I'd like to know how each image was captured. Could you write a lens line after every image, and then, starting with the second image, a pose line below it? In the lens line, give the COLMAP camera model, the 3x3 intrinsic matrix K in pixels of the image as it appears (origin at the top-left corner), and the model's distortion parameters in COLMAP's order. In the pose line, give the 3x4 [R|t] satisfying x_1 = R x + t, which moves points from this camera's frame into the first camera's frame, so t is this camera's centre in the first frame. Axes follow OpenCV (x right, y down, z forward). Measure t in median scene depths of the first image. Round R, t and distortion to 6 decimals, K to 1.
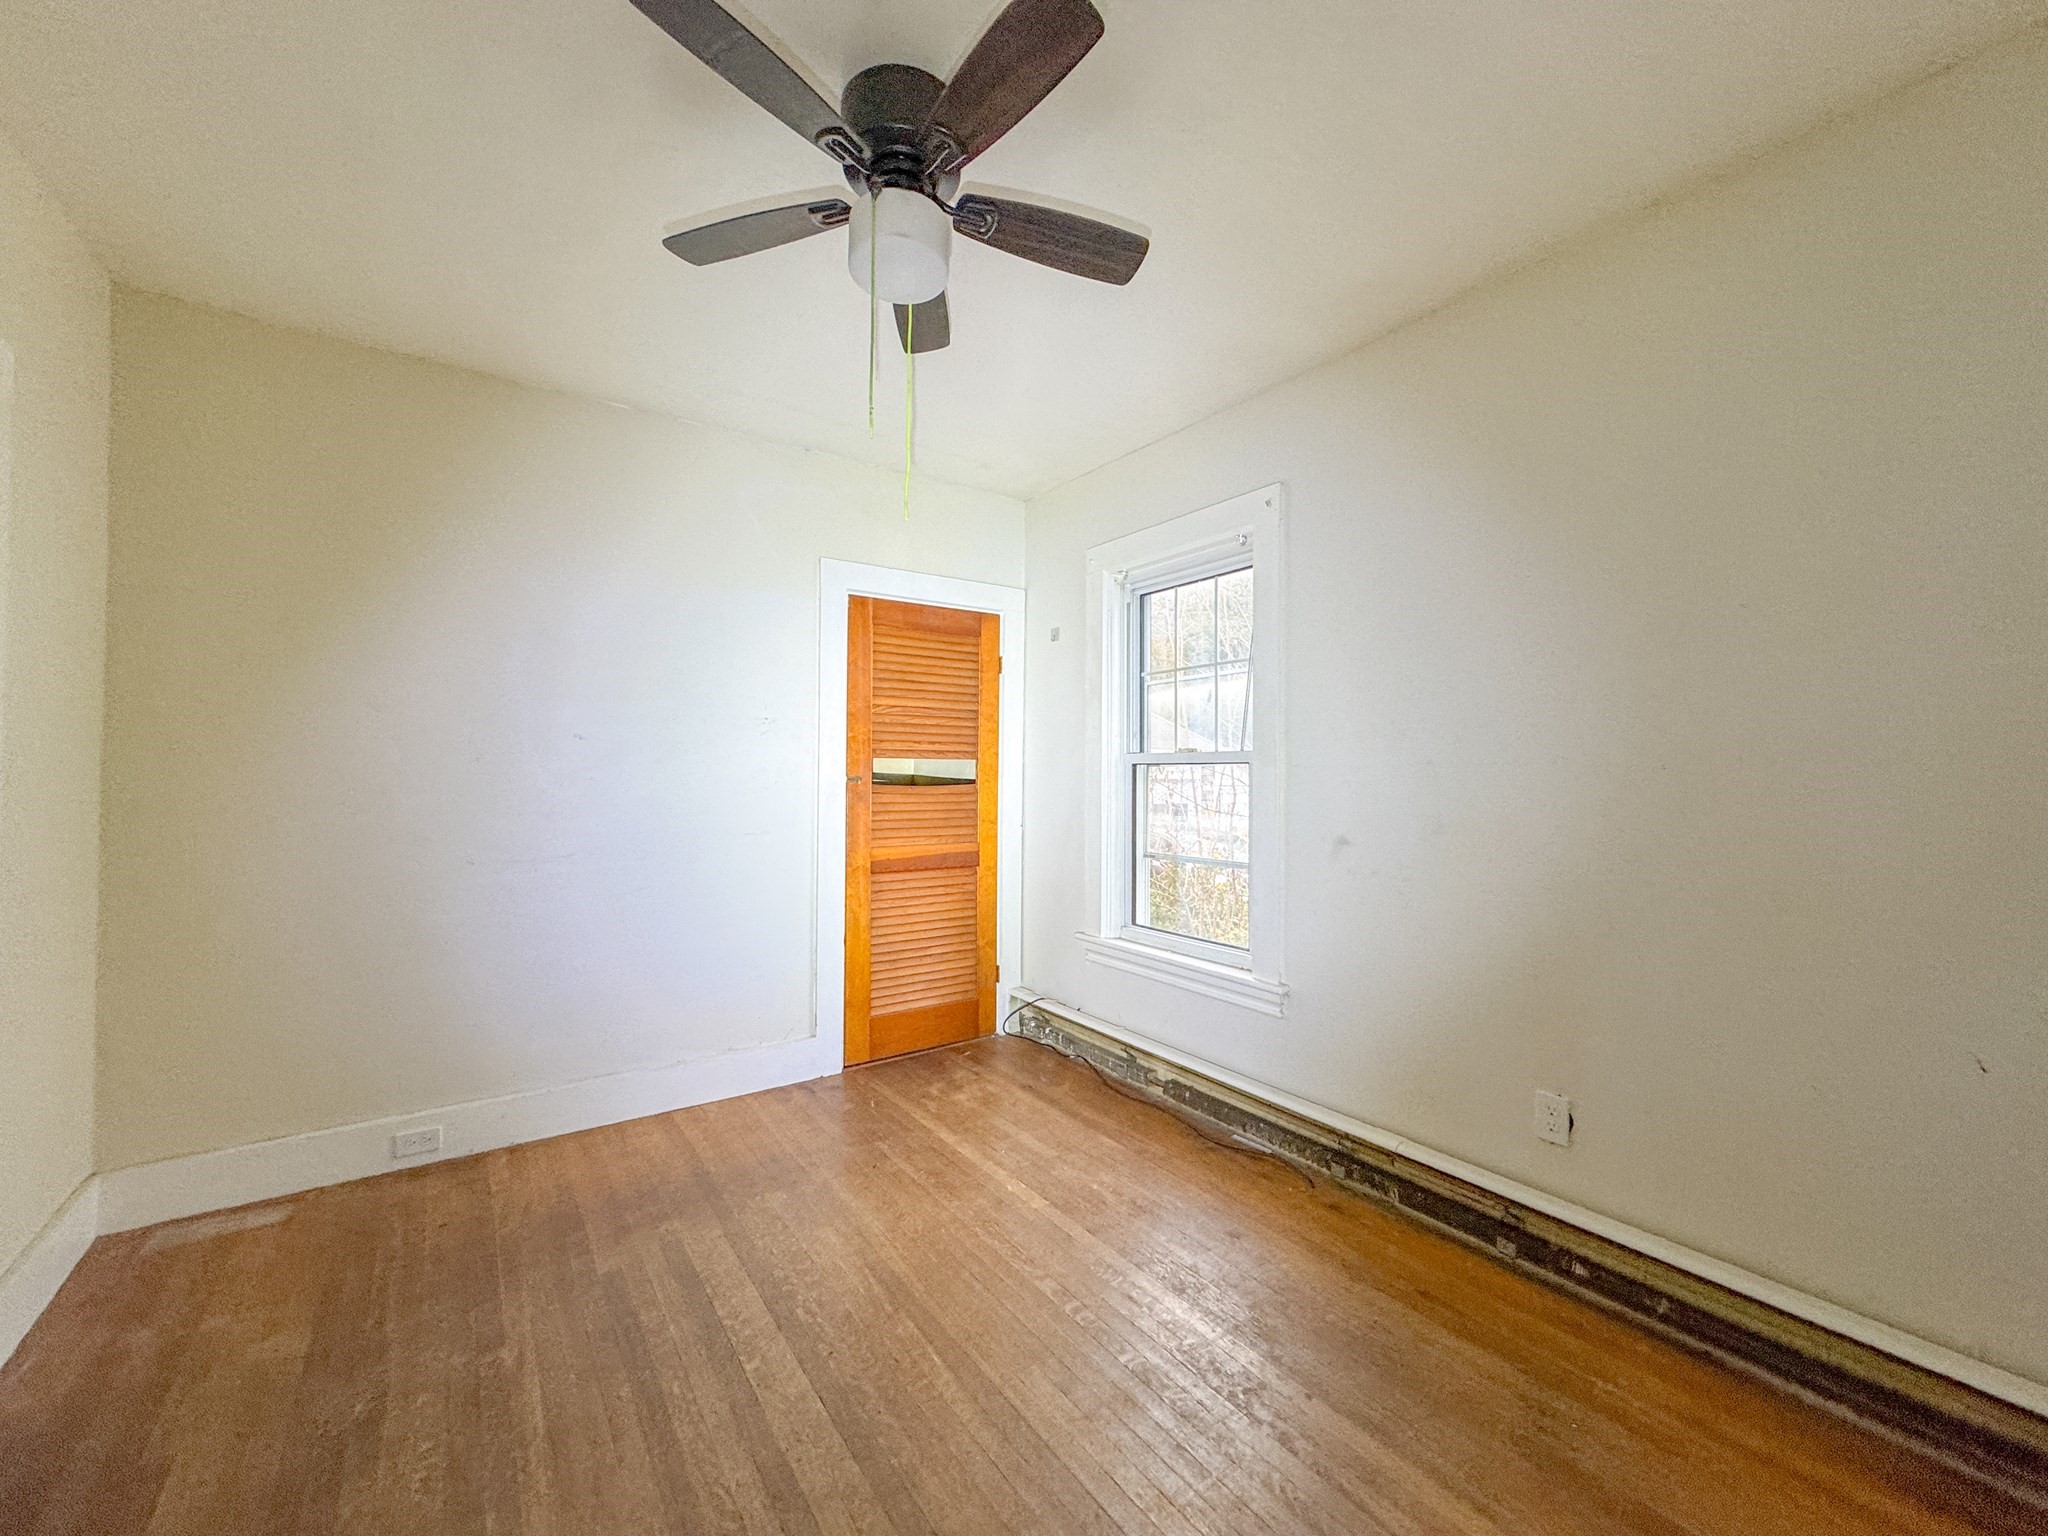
lens RADIAL K [[841.2, 0, 1020.6], [0, 841.2, 745.4], [0, 0, 1]] dist [-0.002115, -0.000298]
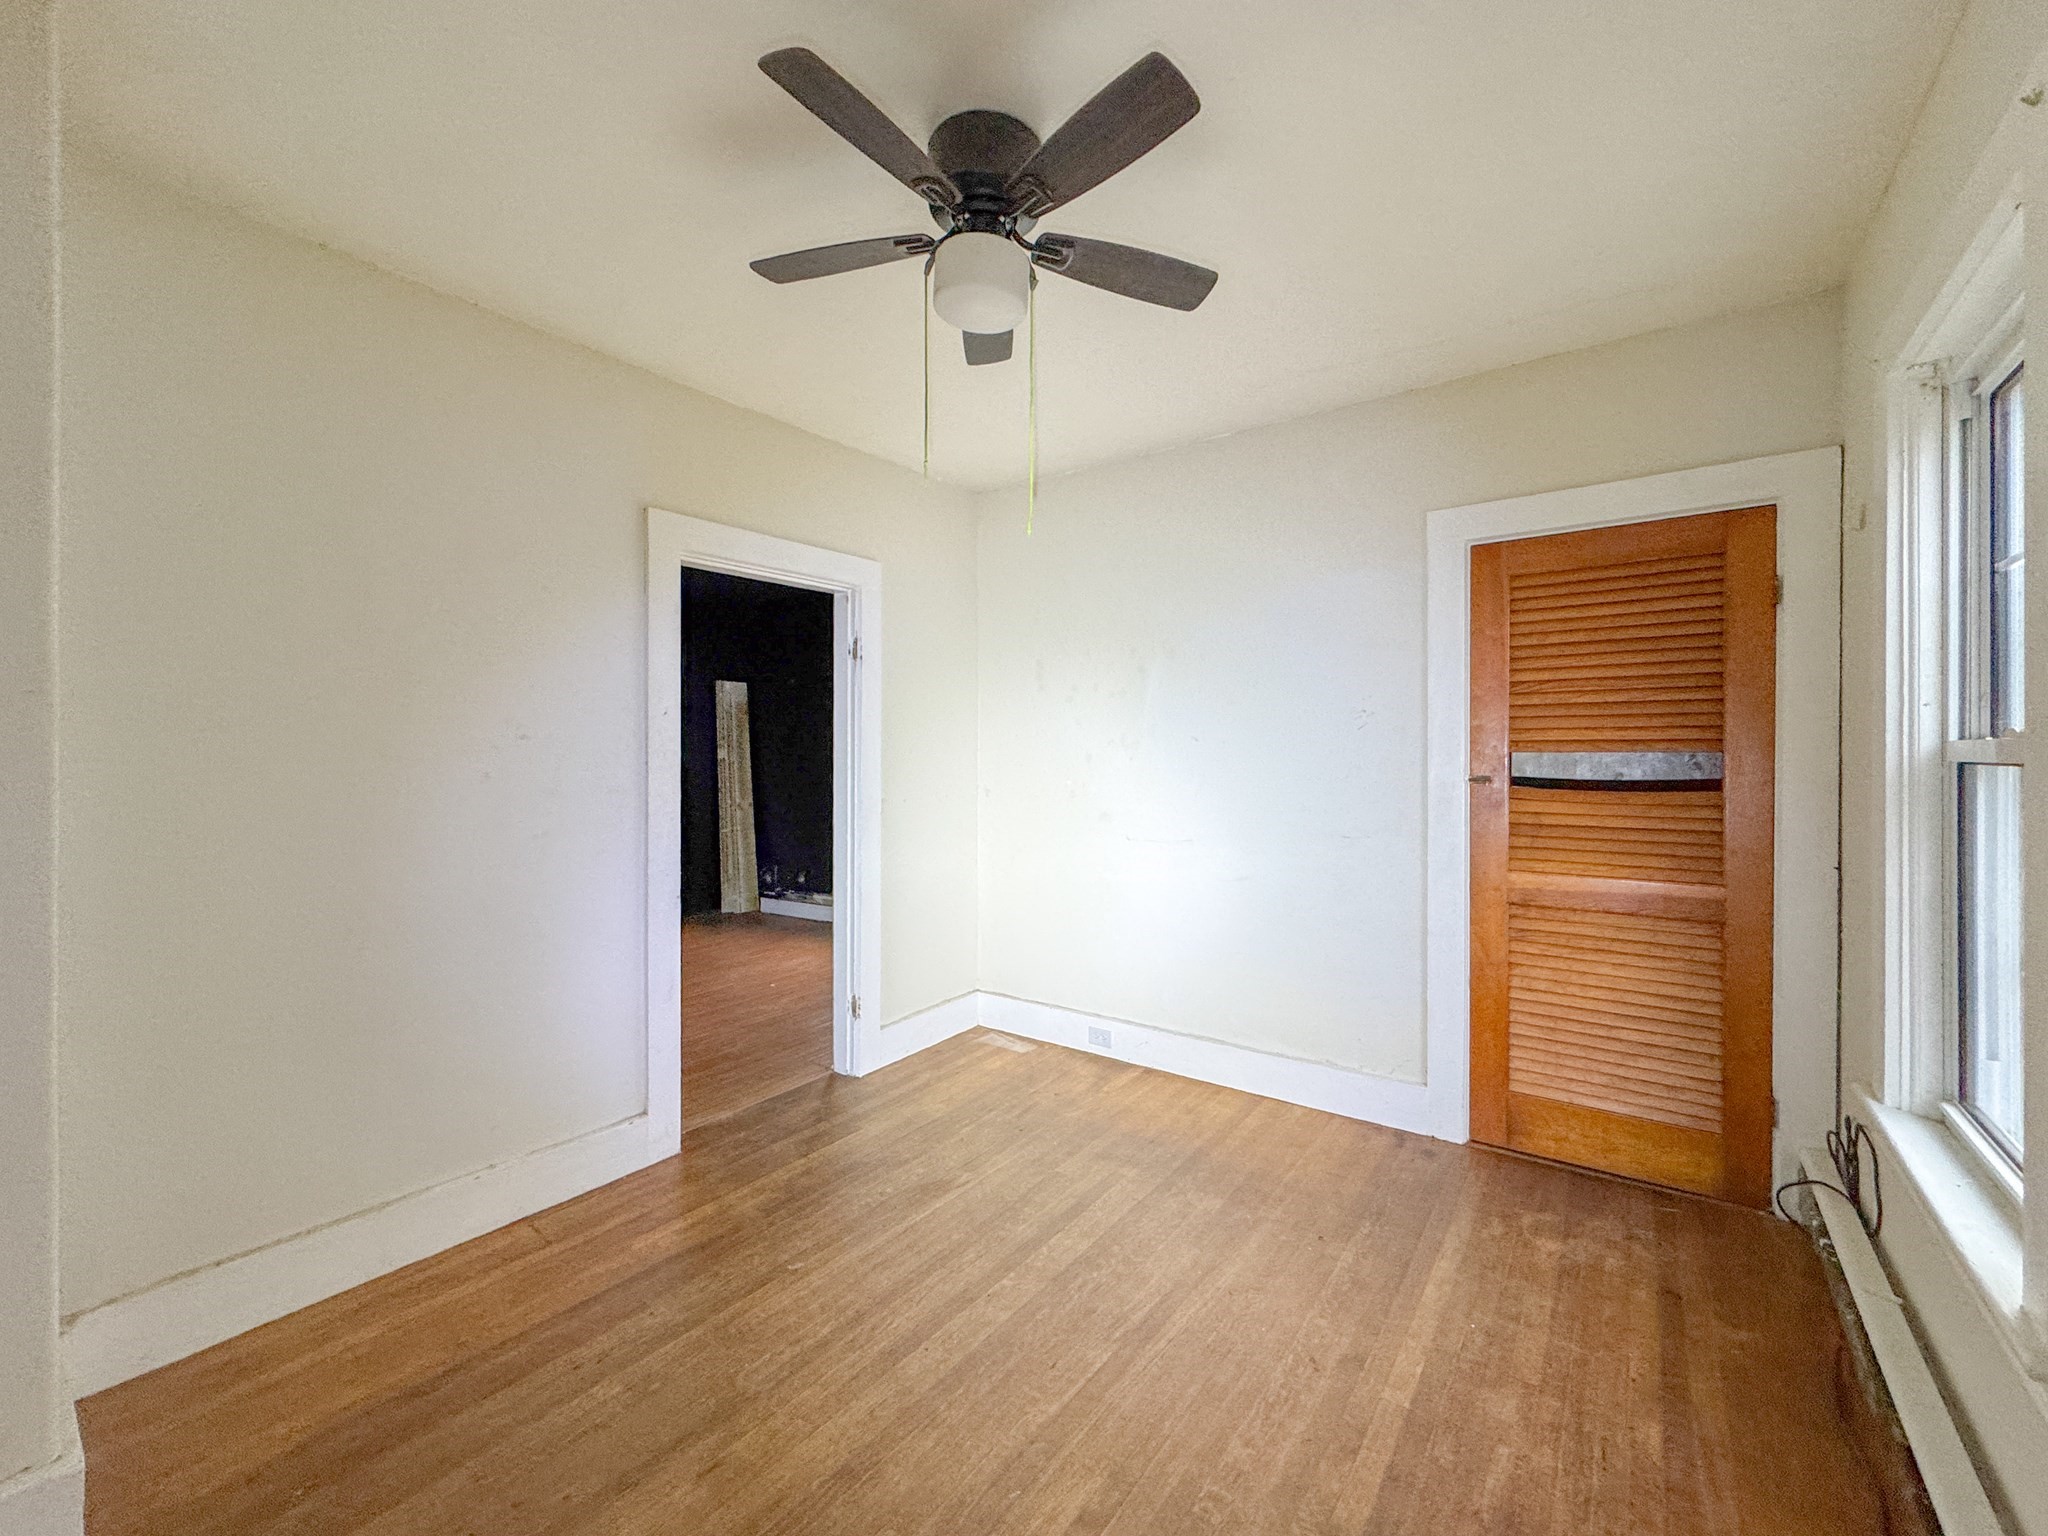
lens RADIAL K [[841.2, 0, 1020.6], [0, 841.2, 745.4], [0, 0, 1]] dist [-0.002115, -0.000298]
pose [[0.286731, -0.016195, -0.957874, 0.448535], [0.041847, 0.999114, -0.004366, -0.007895], [0.957097, -0.038833, 0.287155, 0.378890]]
